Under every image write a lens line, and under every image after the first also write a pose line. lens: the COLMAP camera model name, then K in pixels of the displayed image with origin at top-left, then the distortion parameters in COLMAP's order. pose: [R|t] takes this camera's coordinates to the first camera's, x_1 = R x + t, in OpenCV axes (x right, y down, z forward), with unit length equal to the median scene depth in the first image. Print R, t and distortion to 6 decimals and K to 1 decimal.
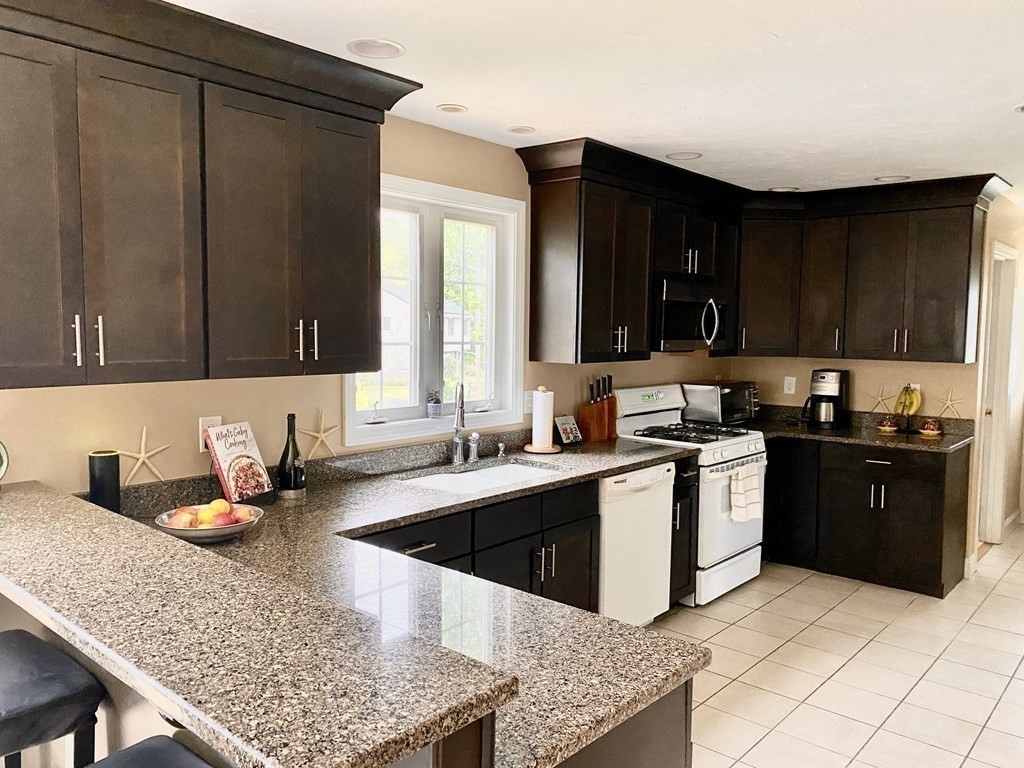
lens RADIAL K [[781.0, 0, 511.7], [0, 781.0, 375.9], [0, 0, 1]] dist [0.072774, -0.086445]
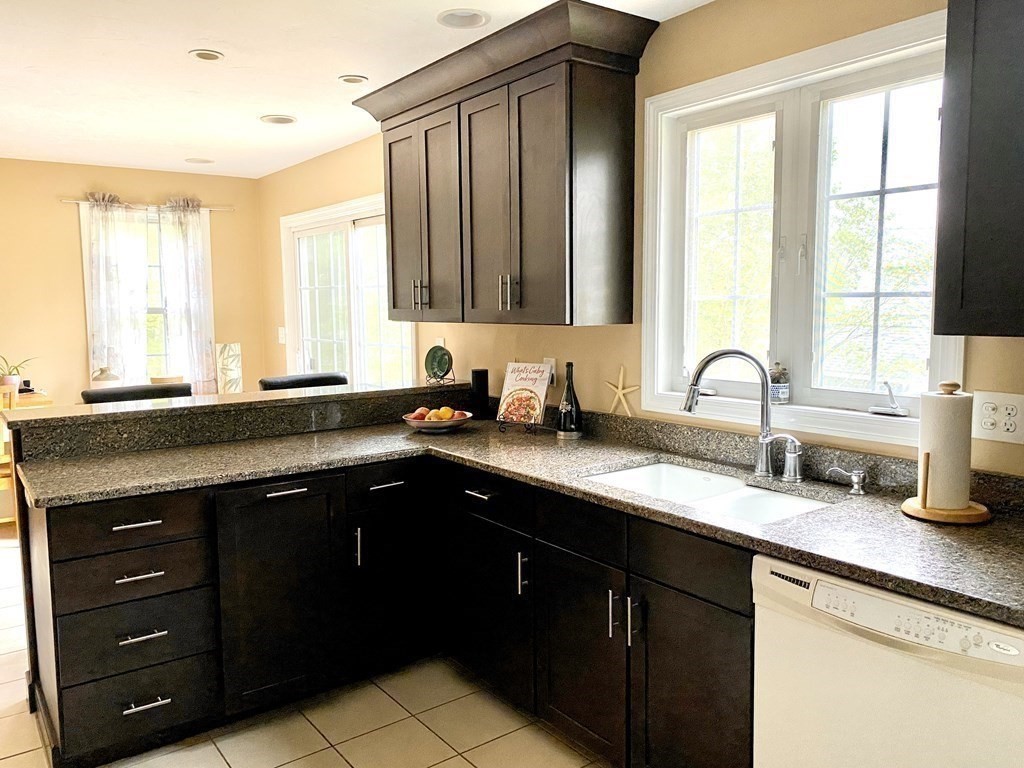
lens RADIAL K [[781.0, 0, 511.5], [0, 781.0, 379.0], [0, 0, 1]] dist [0.072774, -0.086445]
pose [[-0.208930, 0.088430, -0.973924, 0.520932], [-0.053149, 0.993405, 0.101600, -0.022640], [0.976485, 0.072991, -0.202852, 0.753208]]
